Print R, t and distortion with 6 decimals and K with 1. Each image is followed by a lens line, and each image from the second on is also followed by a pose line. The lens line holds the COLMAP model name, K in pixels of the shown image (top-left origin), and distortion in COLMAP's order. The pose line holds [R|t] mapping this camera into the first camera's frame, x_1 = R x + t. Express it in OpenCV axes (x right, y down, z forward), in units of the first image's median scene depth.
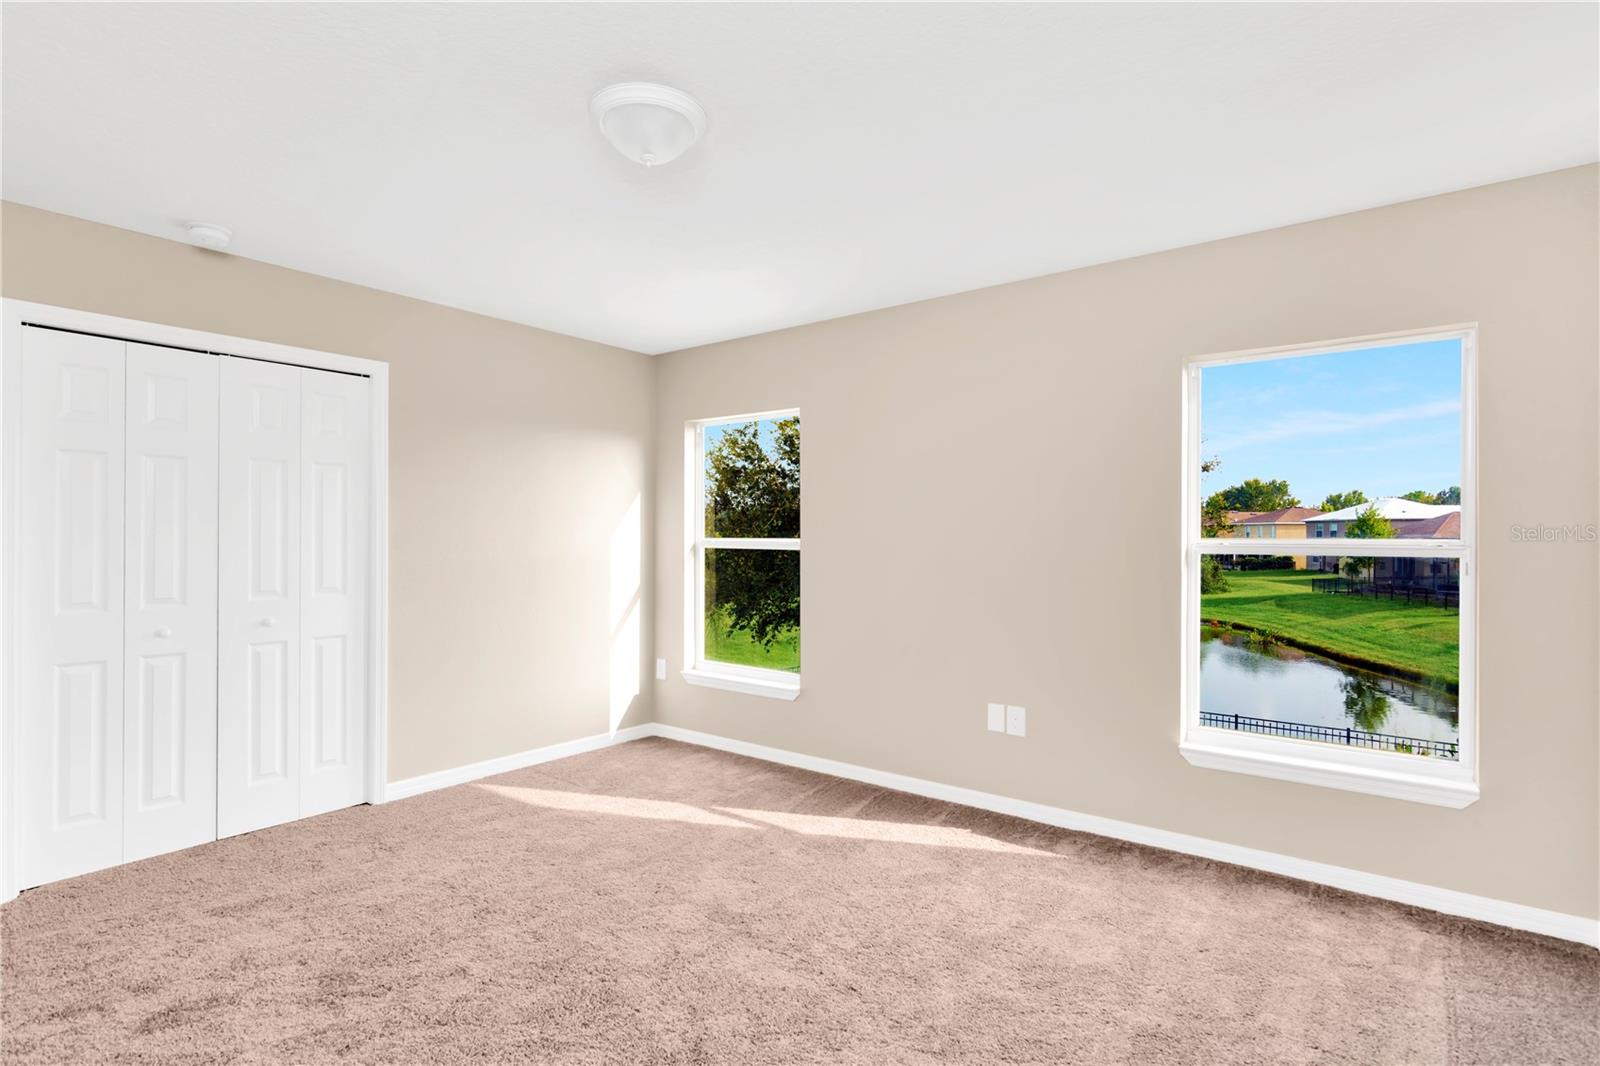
lens RADIAL K [[777.1, 0, 797.6], [0, 777.1, 536.3], [0, 0, 1]] dist [-0.001972, -0.000259]
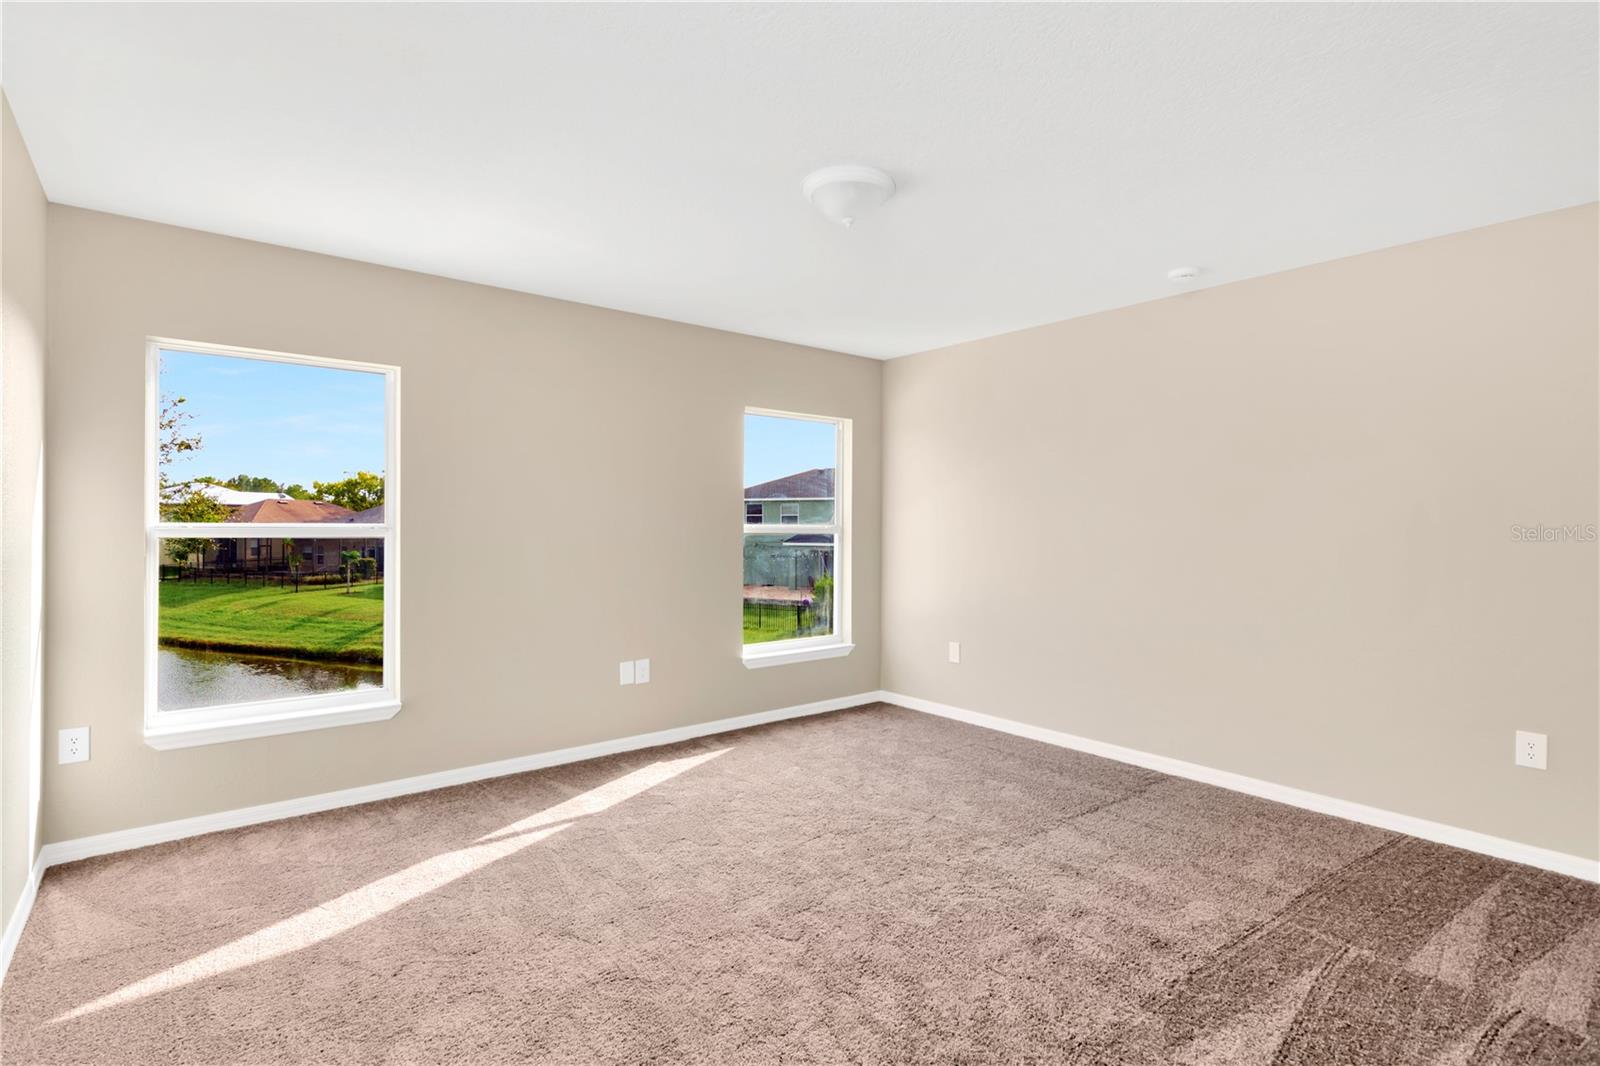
lens RADIAL K [[772.3, 0, 800.1], [0, 772.3, 524.7], [0, 0, 1]] dist [0.000326, 0.000040]
pose [[0.241708, -0.000360, 0.970349, -0.737543], [-0.004202, 0.999990, 0.001417, 0.001734], [-0.970340, -0.004420, 0.241704, 0.402404]]
